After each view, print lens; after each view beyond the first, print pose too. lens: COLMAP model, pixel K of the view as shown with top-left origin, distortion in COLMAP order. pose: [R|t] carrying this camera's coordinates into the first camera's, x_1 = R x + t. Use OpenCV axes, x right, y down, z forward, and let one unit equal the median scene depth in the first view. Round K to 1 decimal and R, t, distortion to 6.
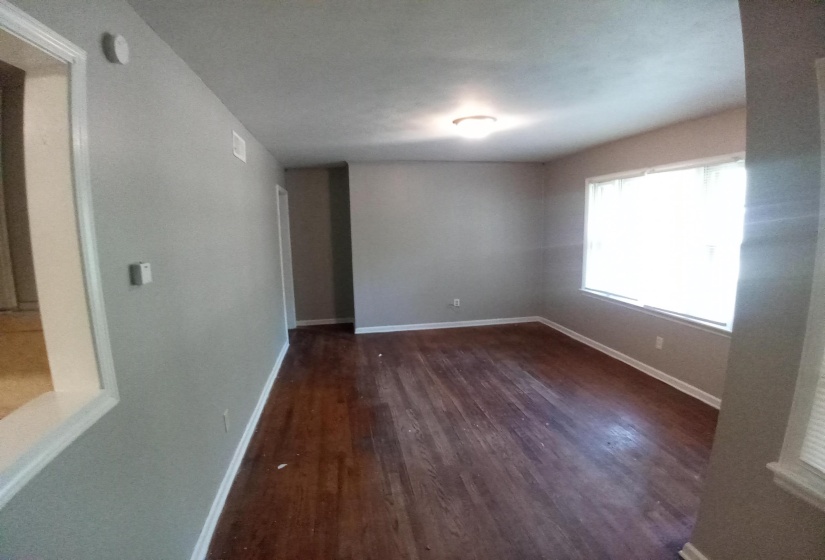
lens RADIAL K [[381.4, 0, 412.5], [0, 381.4, 280.0], [0, 0, 1]] dist [-0.072994, 0.000332]
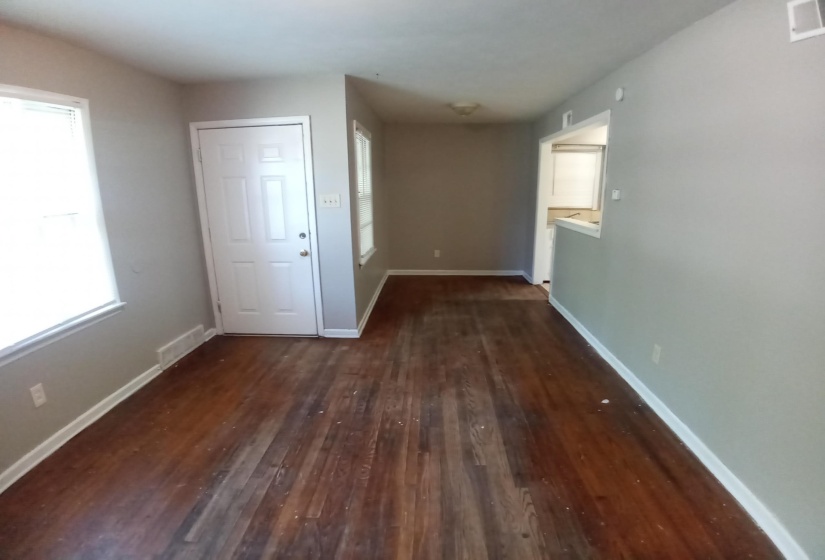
lens RADIAL K [[381.4, 0, 412.5], [0, 381.4, 280.0], [0, 0, 1]] dist [-0.072994, 0.000332]
pose [[-0.971583, -0.035230, 0.234064, -0.037505], [0.057311, 0.924425, 0.377033, -0.211016], [-0.229657, 0.379733, -0.896136, 1.582036]]
